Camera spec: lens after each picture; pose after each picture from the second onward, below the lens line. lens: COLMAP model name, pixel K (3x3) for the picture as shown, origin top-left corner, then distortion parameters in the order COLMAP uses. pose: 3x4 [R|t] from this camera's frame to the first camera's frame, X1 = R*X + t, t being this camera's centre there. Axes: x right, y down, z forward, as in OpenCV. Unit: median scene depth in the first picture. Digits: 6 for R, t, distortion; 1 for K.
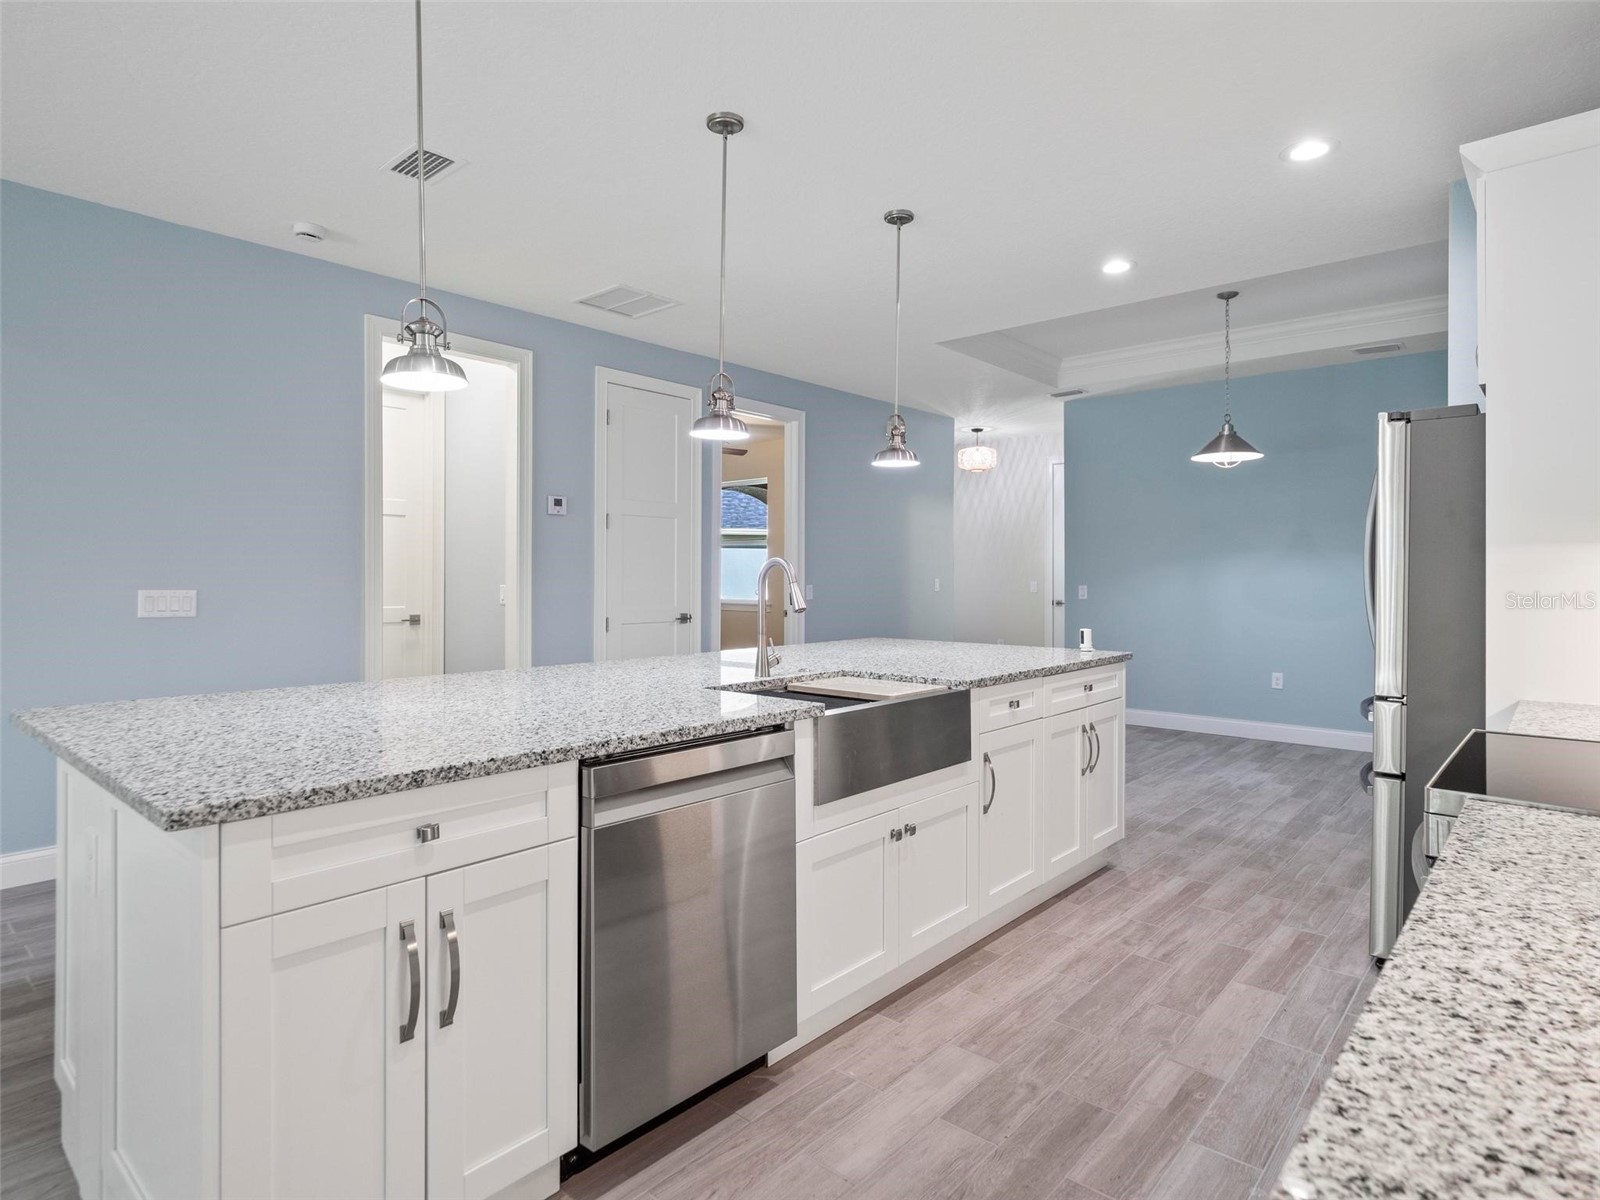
lens RADIAL K [[881.8, 0, 779.7], [0, 881.8, 572.9], [0, 0, 1]] dist [-0.001204, -0.016864]
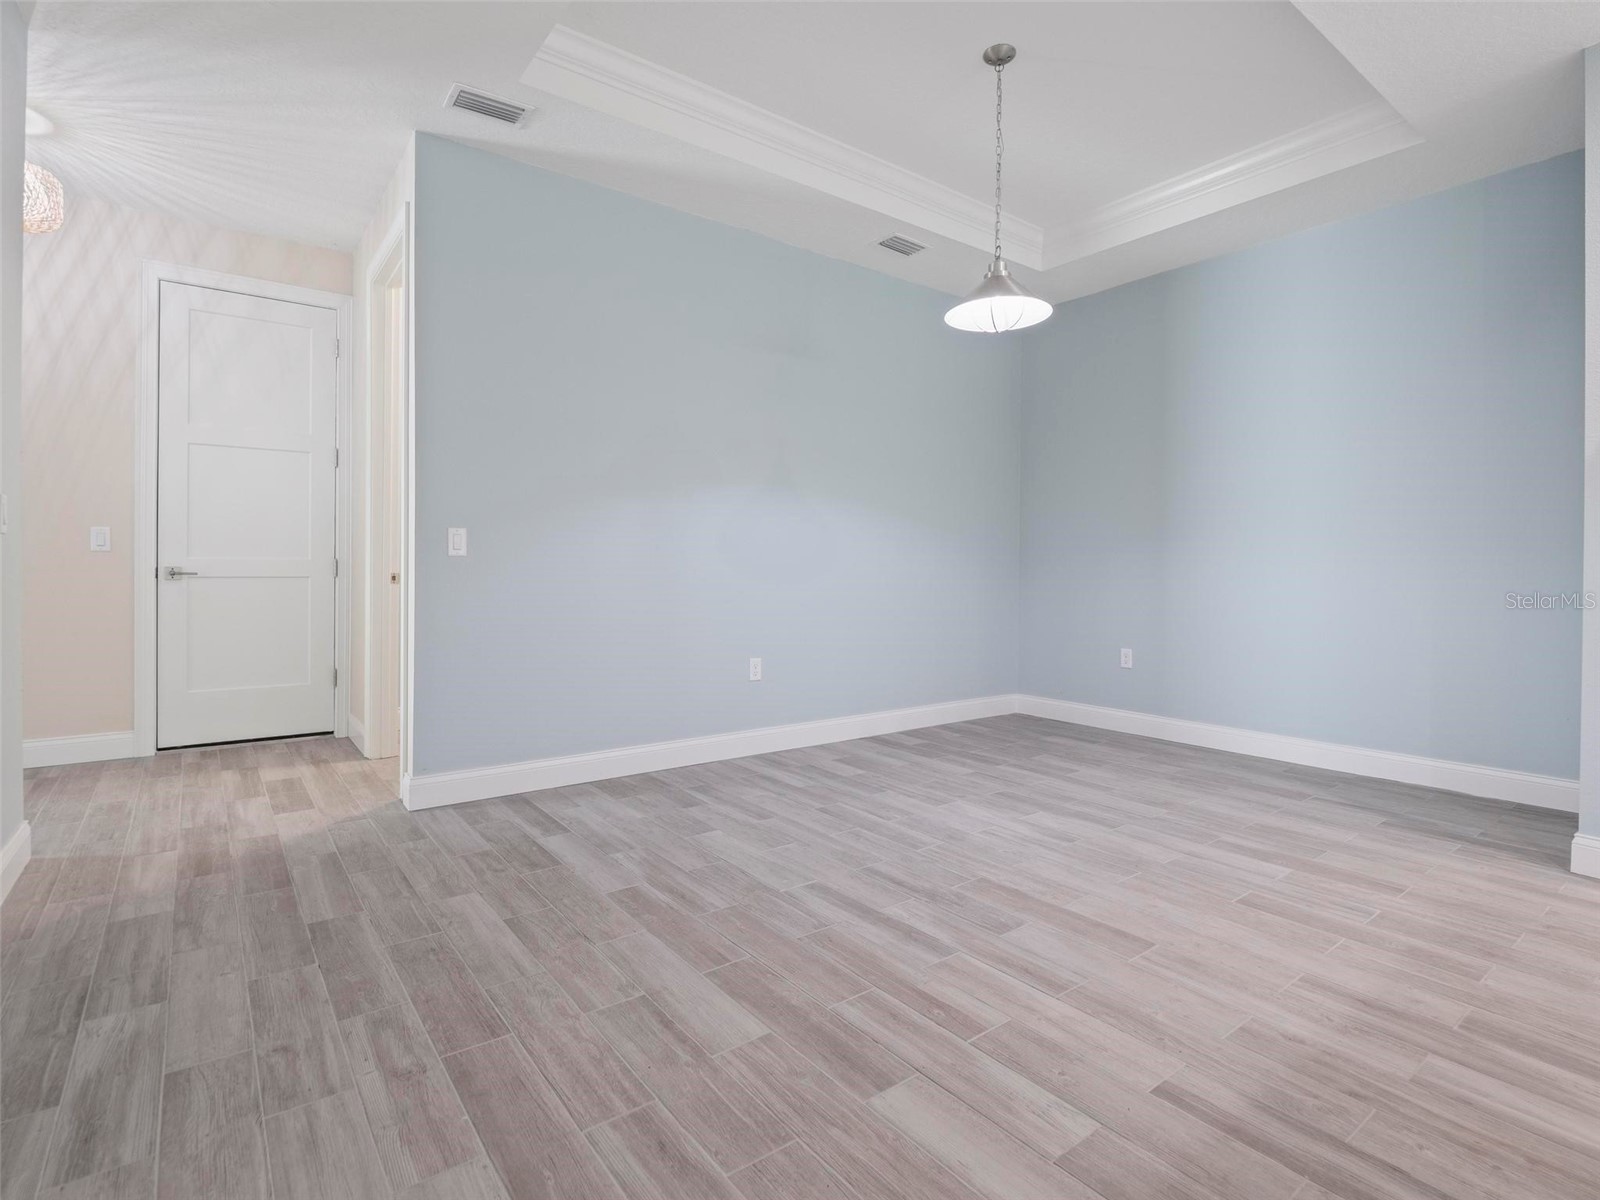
lens RADIAL K [[787.9, 0, 797.6], [0, 787.9, 562.6], [0, 0, 1]] dist [-0.014473, -0.000557]
pose [[0.185434, 0.005758, 0.982640, -0.102510], [-0.010233, 0.999940, -0.003928, 0.073501], [-0.982603, -0.009327, 0.185482, 1.619469]]
